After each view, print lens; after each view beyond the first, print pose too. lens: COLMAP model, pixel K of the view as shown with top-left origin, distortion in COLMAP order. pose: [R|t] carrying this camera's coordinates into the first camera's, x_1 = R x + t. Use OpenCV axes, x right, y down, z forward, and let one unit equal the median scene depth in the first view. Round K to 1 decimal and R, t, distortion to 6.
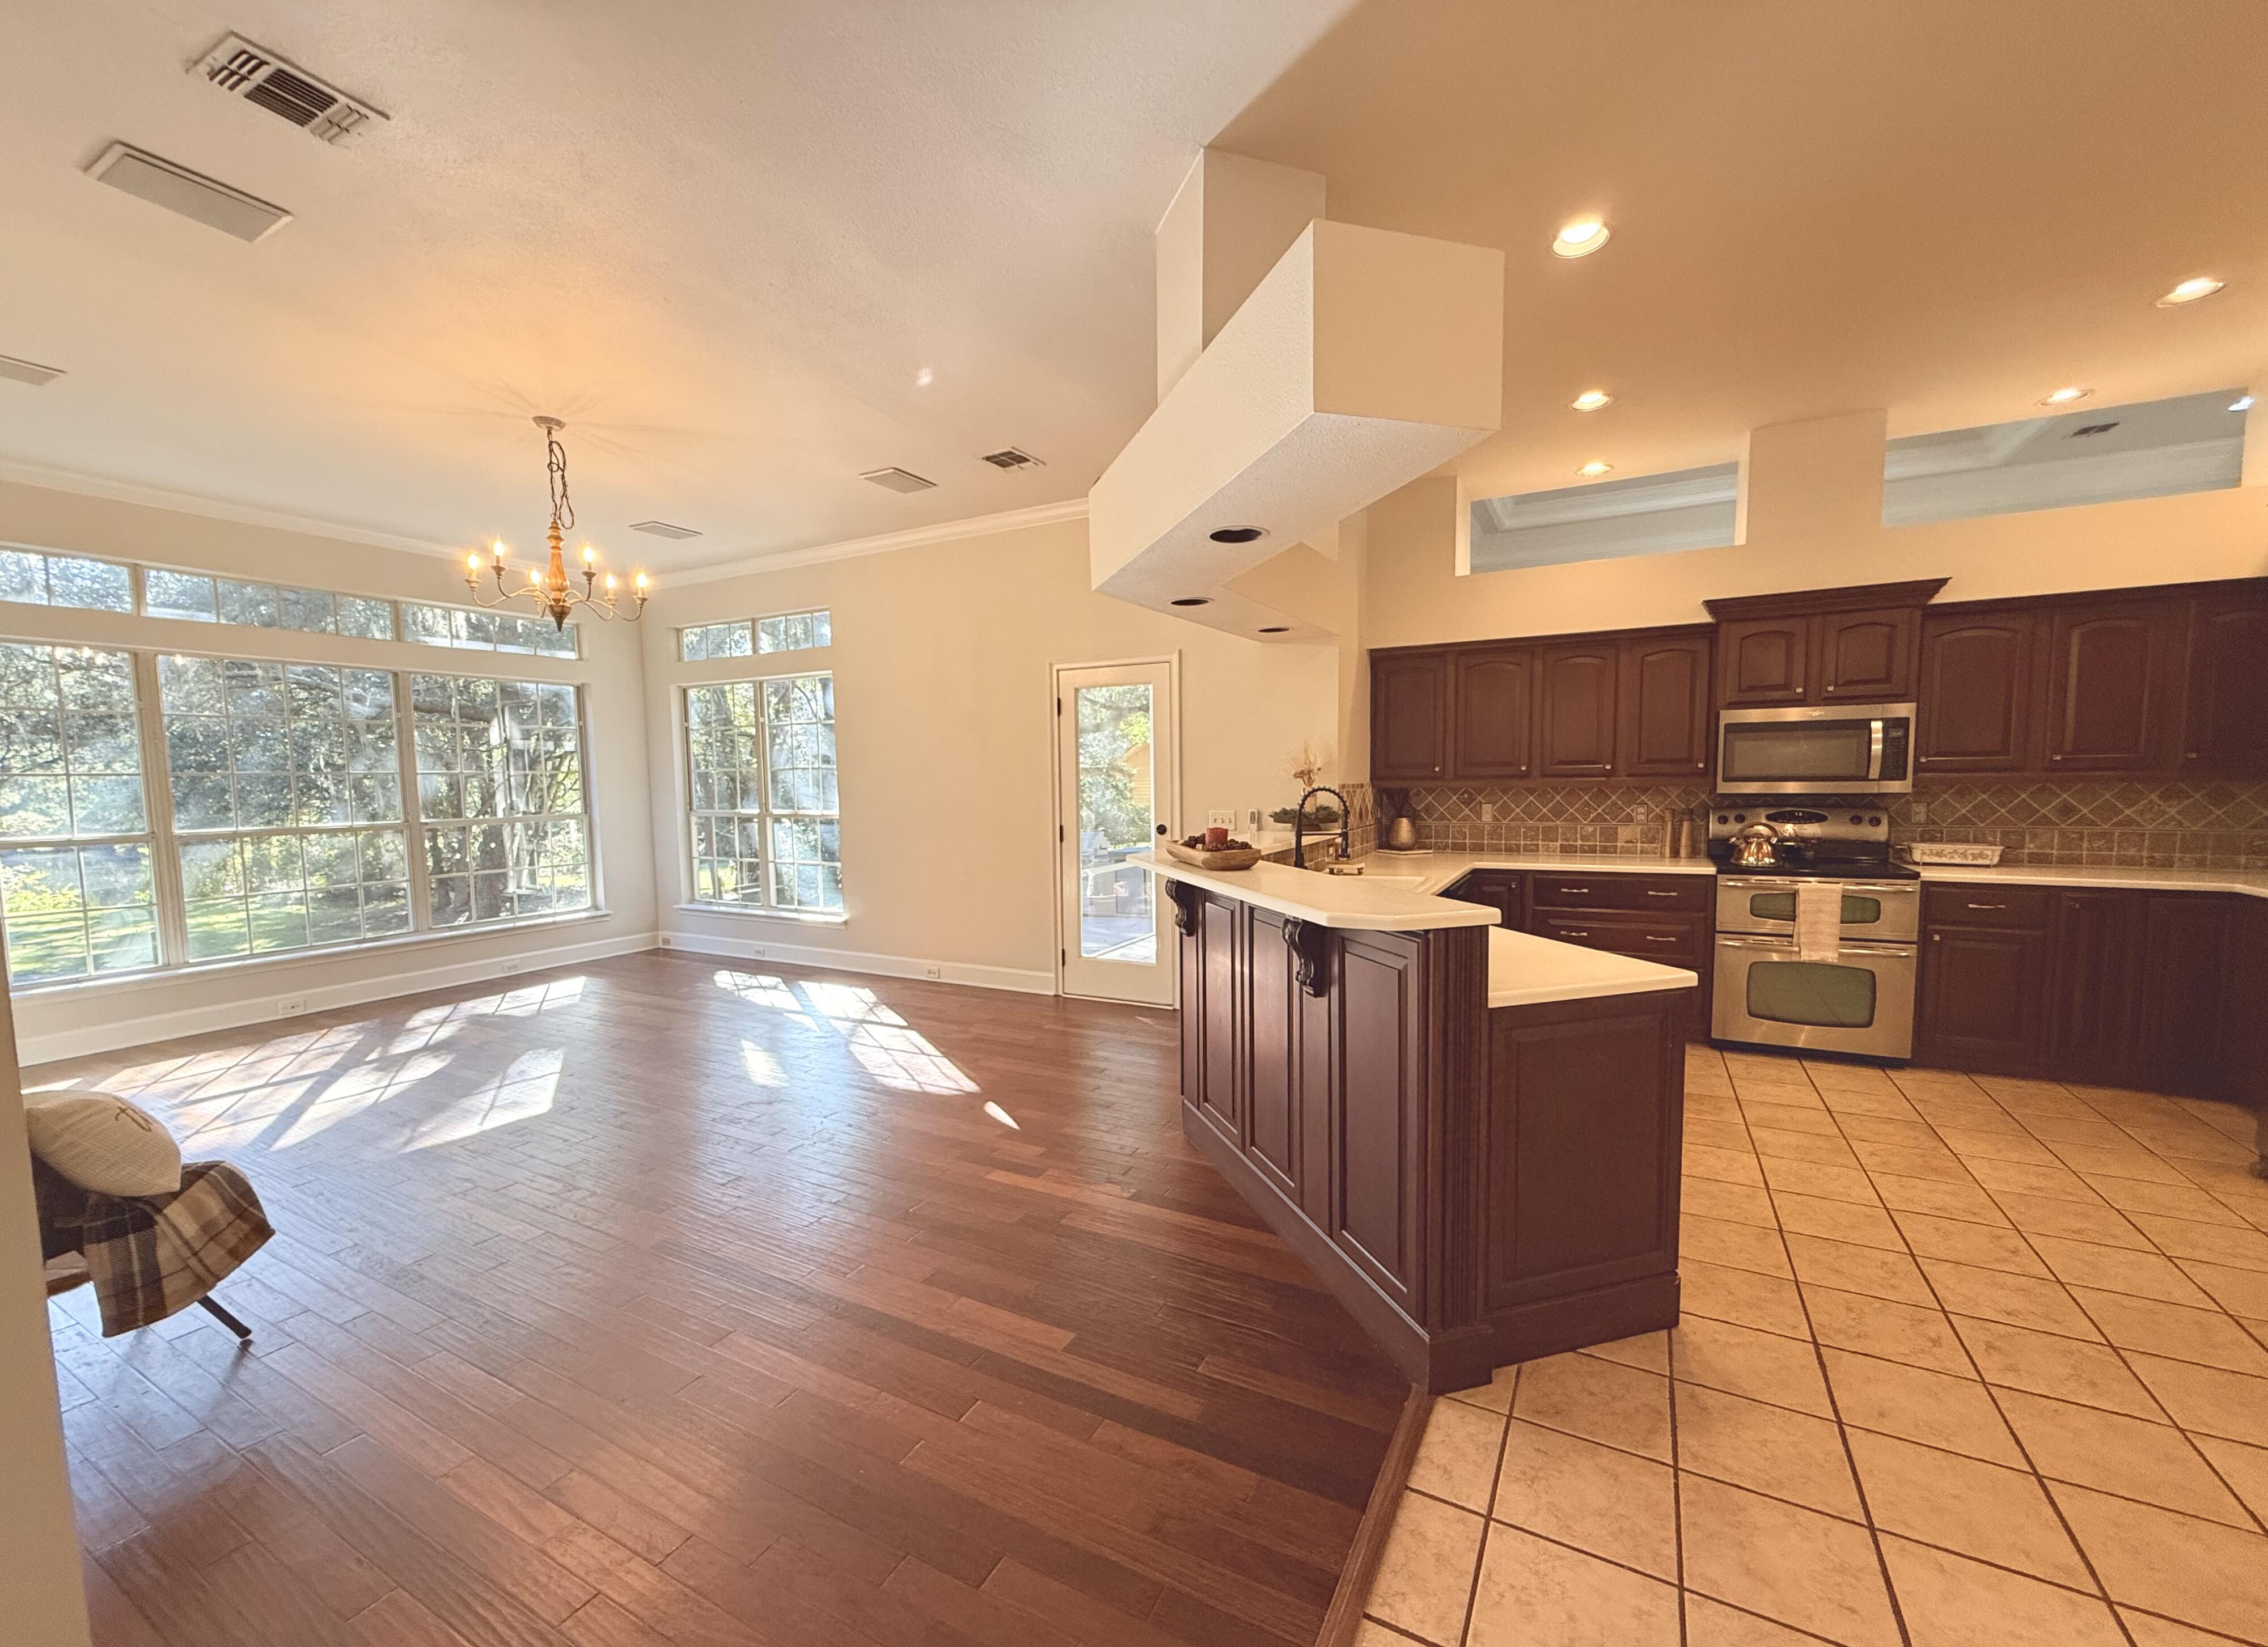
lens RADIAL K [[927.9, 0, 1134.0], [0, 927.9, 823.5], [0, 0, 1]] dist [-0.002876, -0.000620]
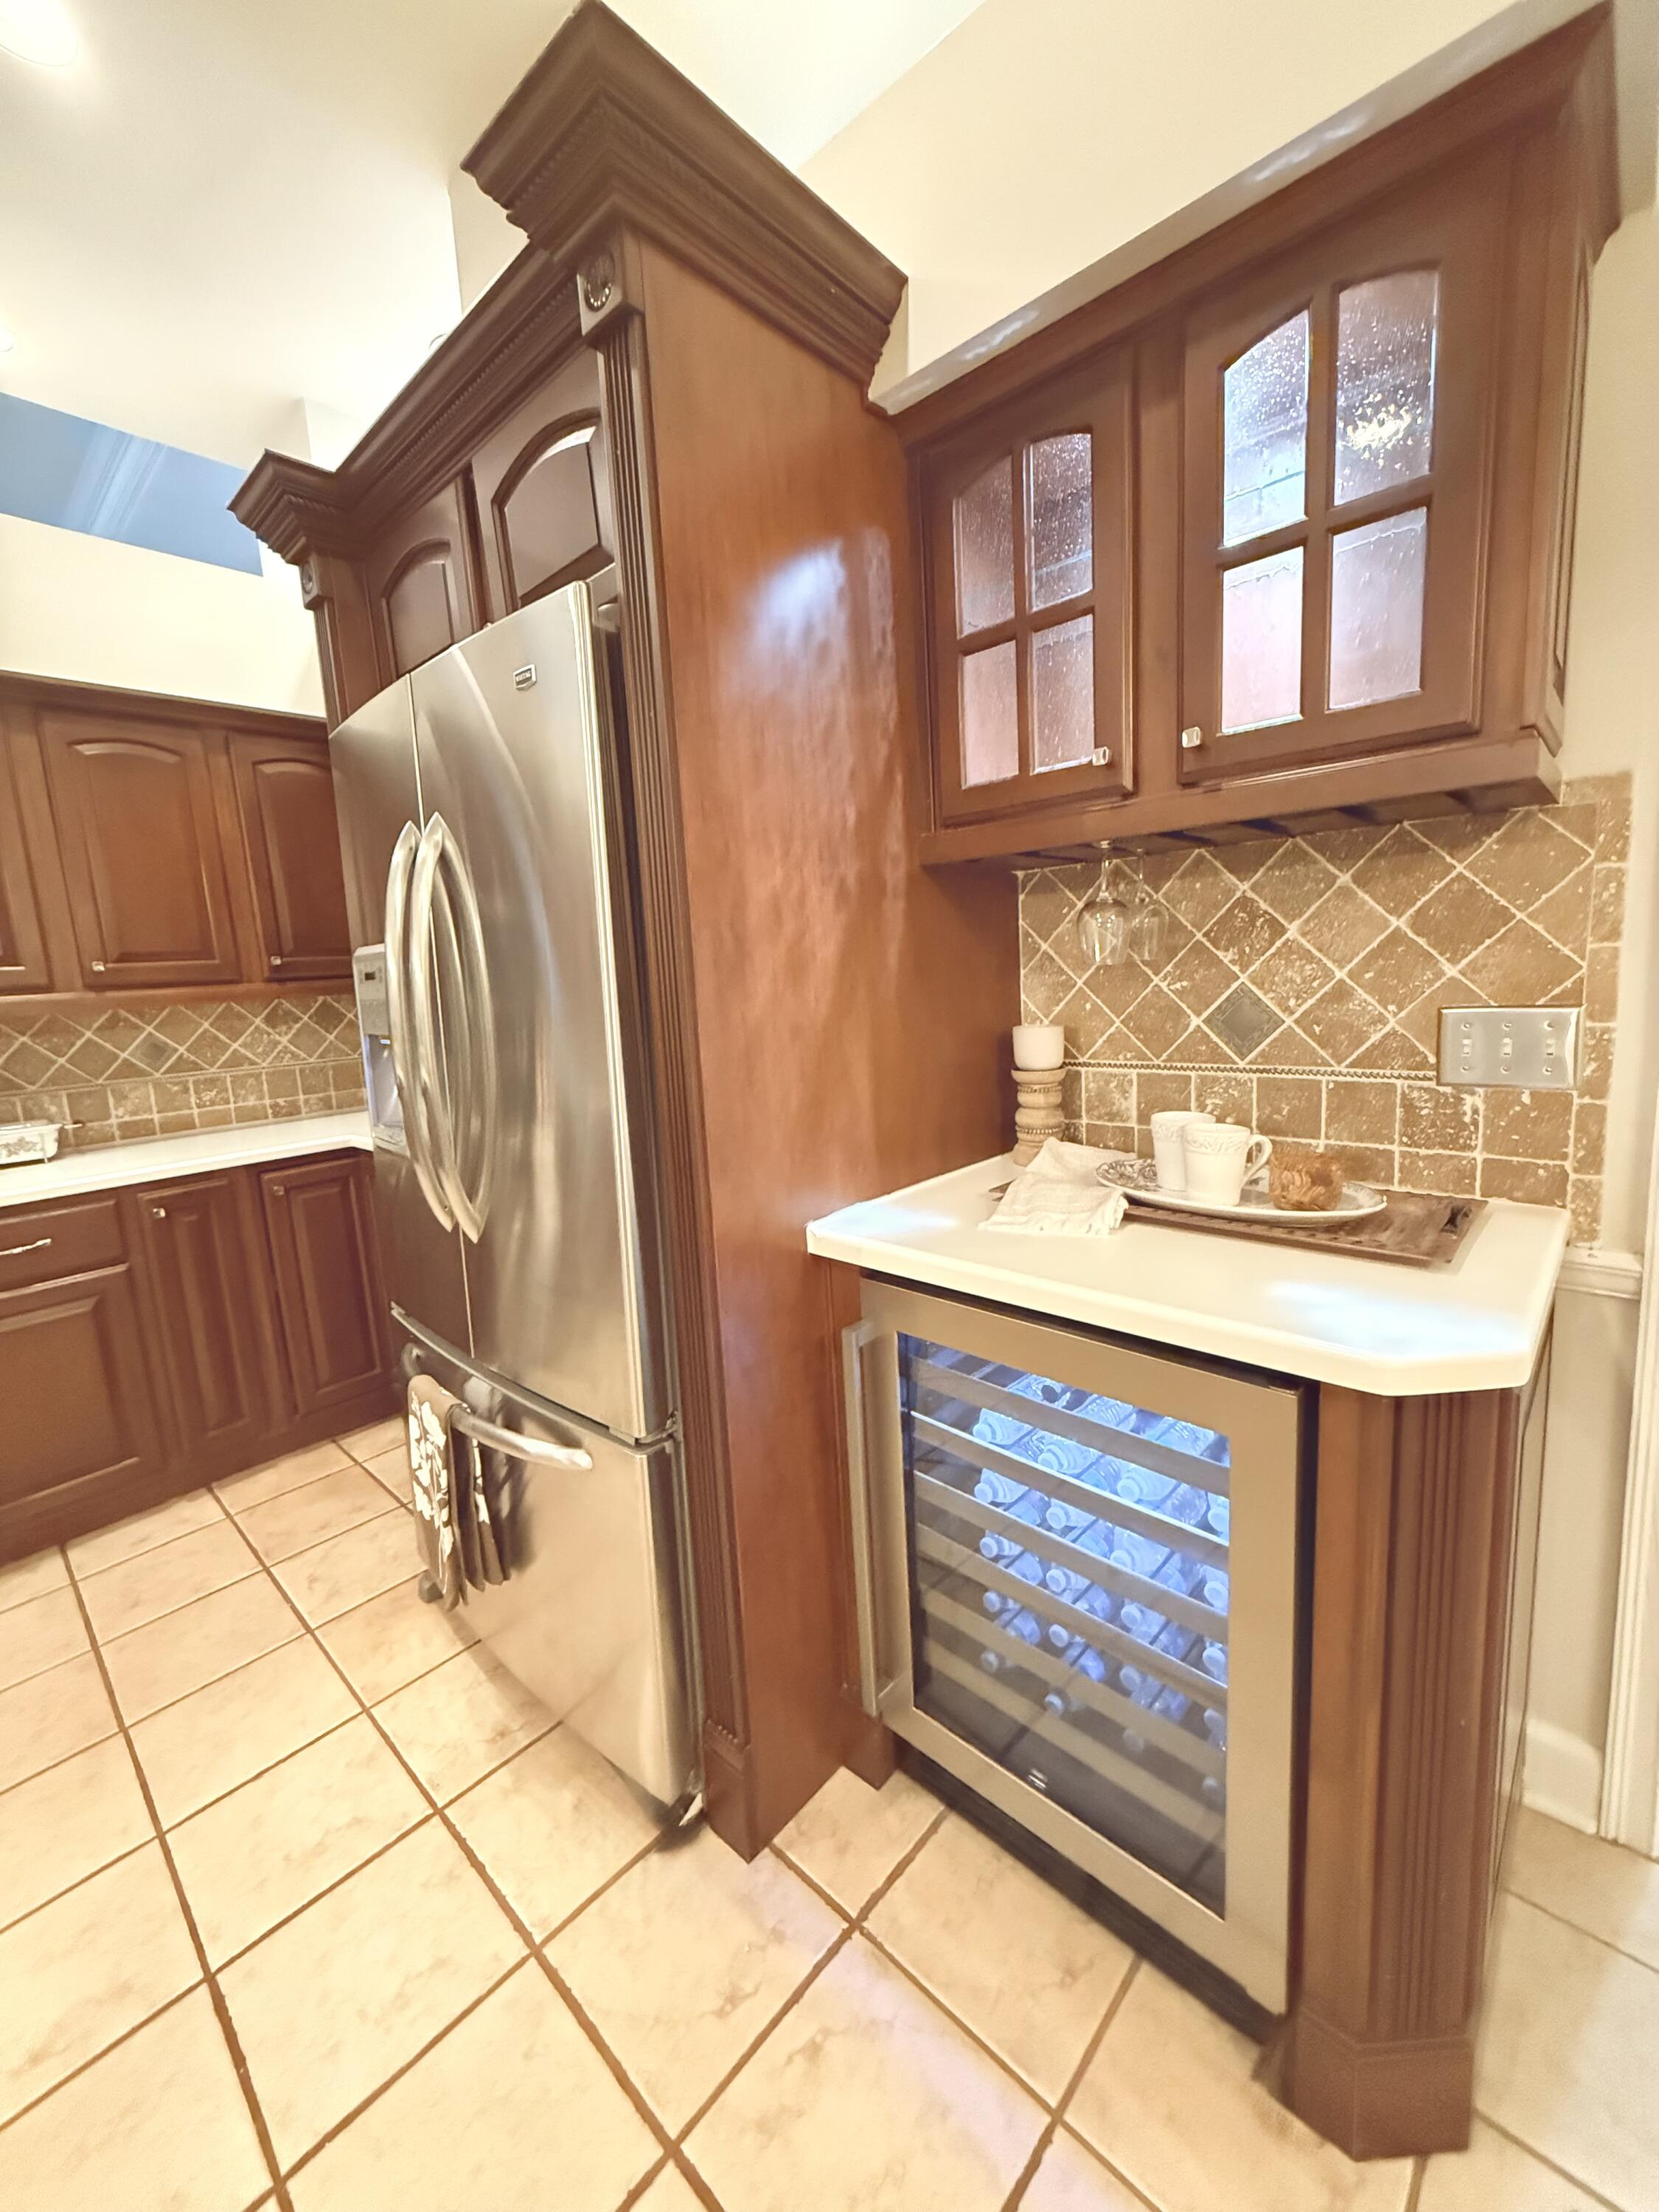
lens RADIAL K [[895.6, 0, 829.5], [0, 895.6, 1106.0], [0, 0, 1]] dist [-0.000819, -0.000069]
pose [[0.257313, -0.150287, 0.954570, 0.520615], [0.106013, 0.986260, 0.126699, -0.005917], [-0.960495, 0.068595, 0.269710, 0.373945]]
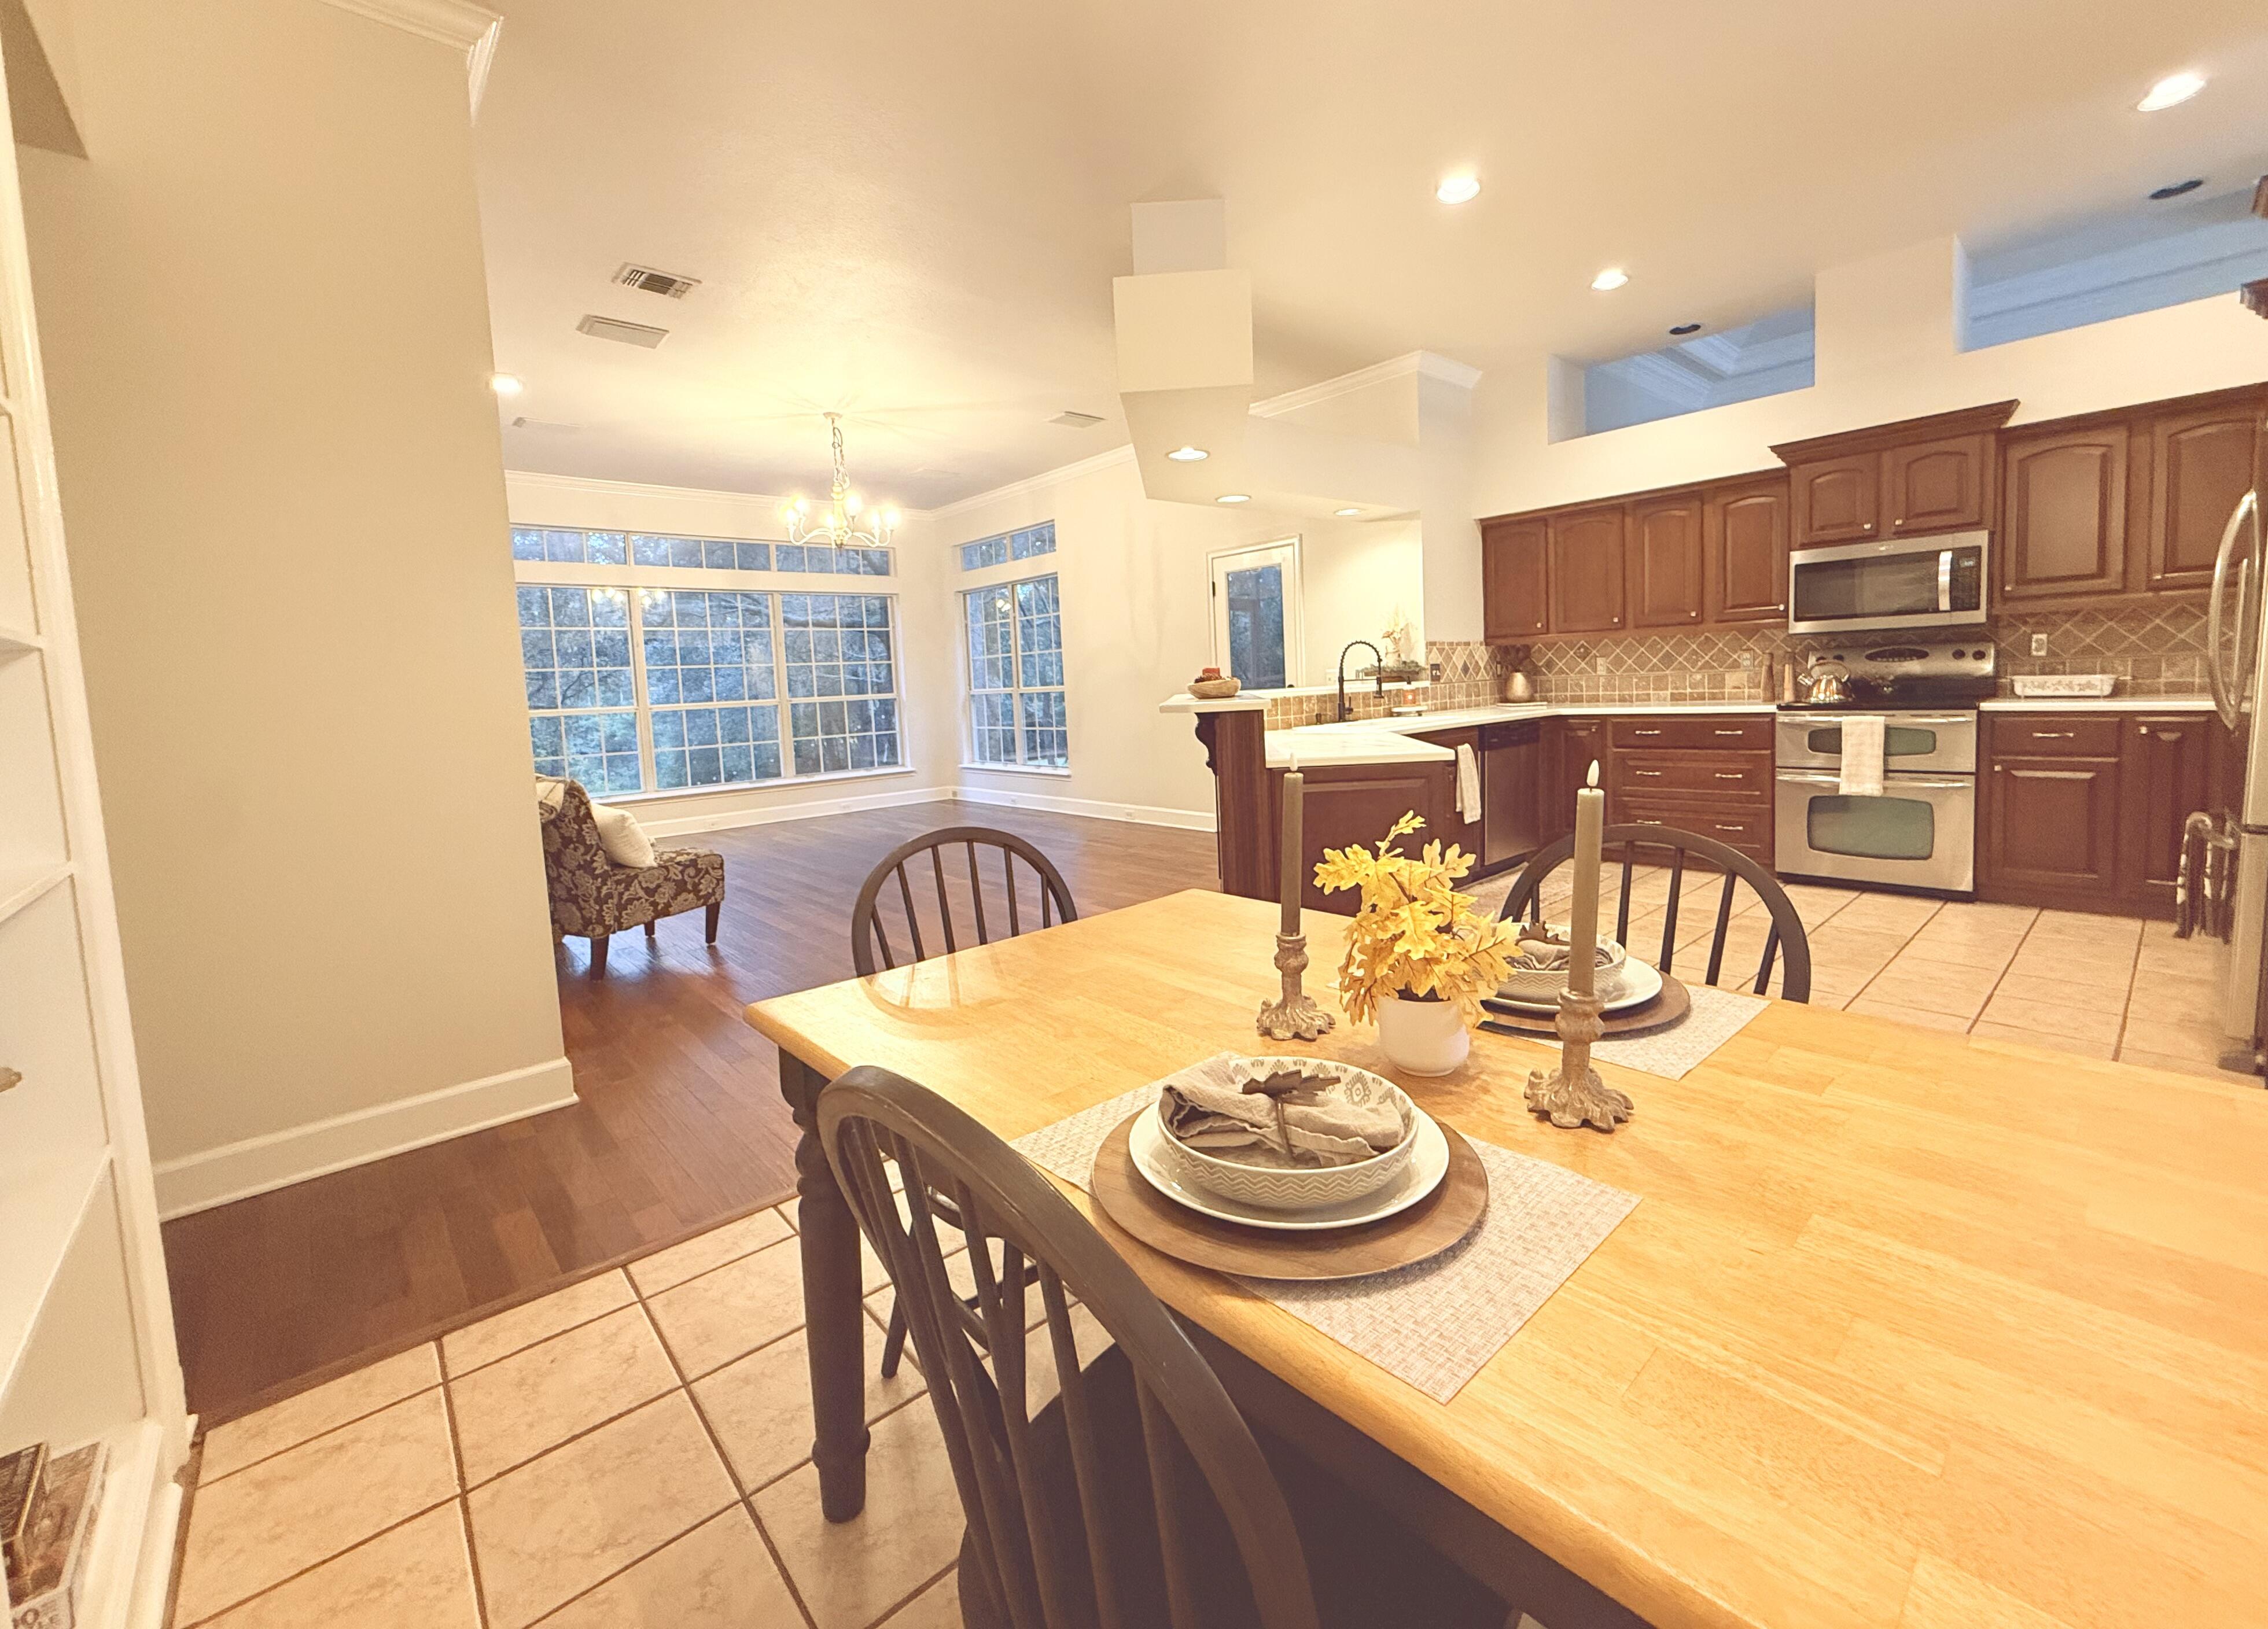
lens RADIAL K [[950.1, 0, 1142.4], [0, 950.1, 728.3], [0, 0, 1]] dist [0.000057, -0.000116]
pose [[0.938598, -0.010786, -0.344843, 0.341953], [0.014744, 0.999852, 0.008859, 0.055229], [0.344696, -0.013400, 0.938619, -0.245831]]
